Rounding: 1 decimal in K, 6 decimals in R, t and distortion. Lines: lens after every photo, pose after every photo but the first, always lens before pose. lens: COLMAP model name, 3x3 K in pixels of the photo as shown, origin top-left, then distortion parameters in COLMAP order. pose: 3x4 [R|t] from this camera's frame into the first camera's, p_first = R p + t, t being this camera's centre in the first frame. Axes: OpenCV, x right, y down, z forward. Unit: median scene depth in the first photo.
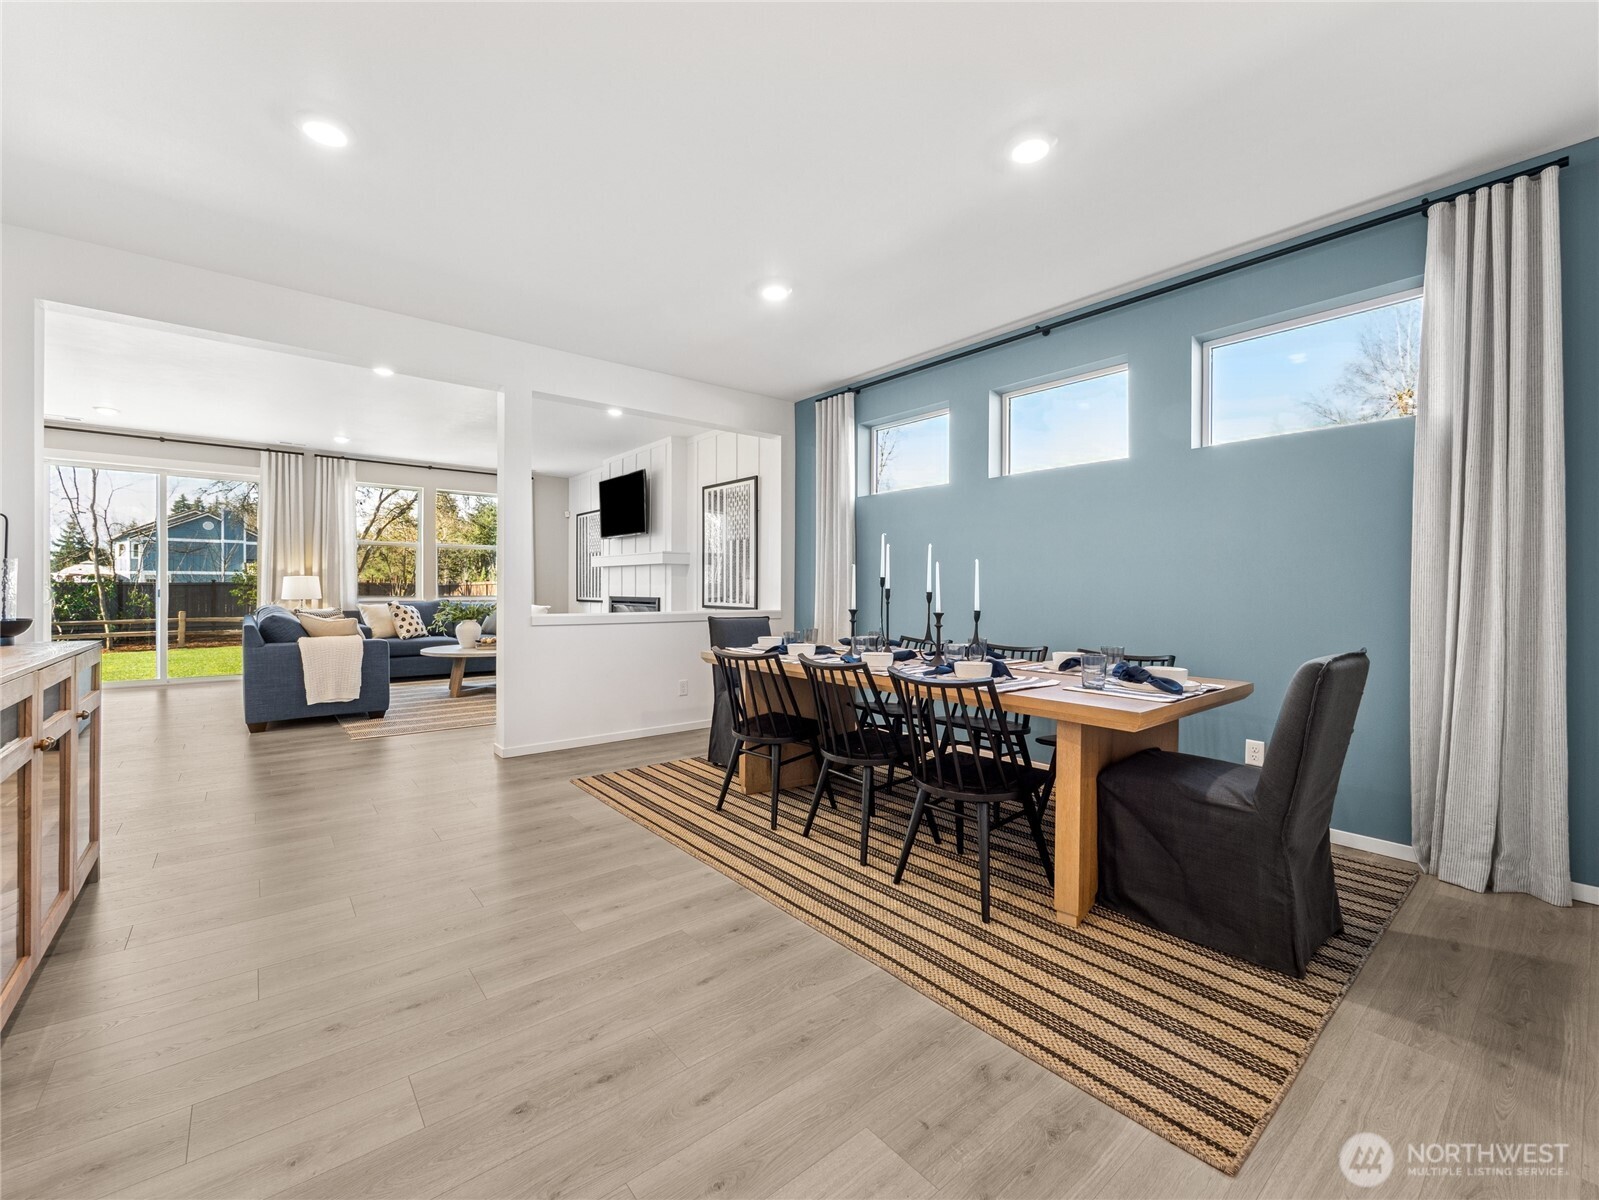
lens RADIAL K [[660.2, 0, 788.3], [0, 660.2, 593.9], [0, 0, 1]] dist [-0.005853, -0.000242]
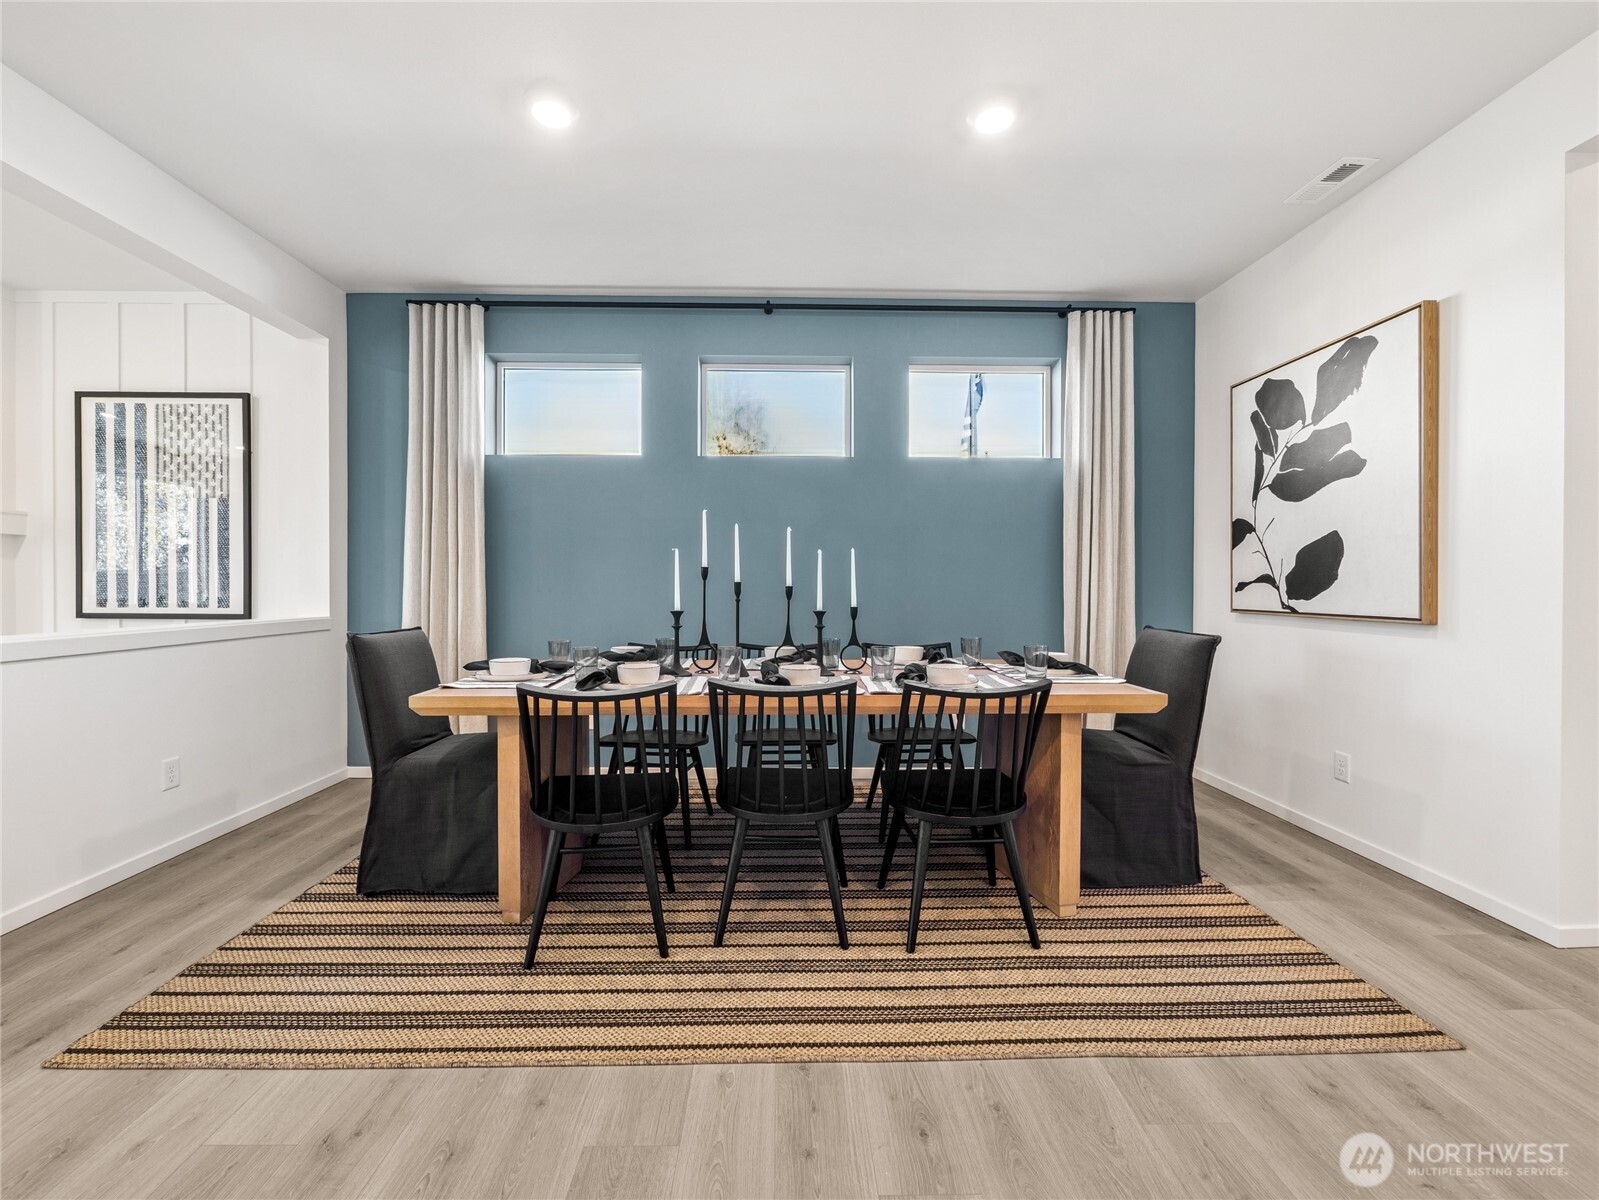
lens RADIAL K [[660.2, 0, 799.1], [0, 660.2, 598.8], [0, 0, 1]] dist [-0.005853, -0.000242]
pose [[0.618609, -0.020738, 0.785425, -0.407888], [0.006917, 0.999757, 0.020949, -0.005100], [-0.785668, -0.007526, 0.618602, 0.463926]]
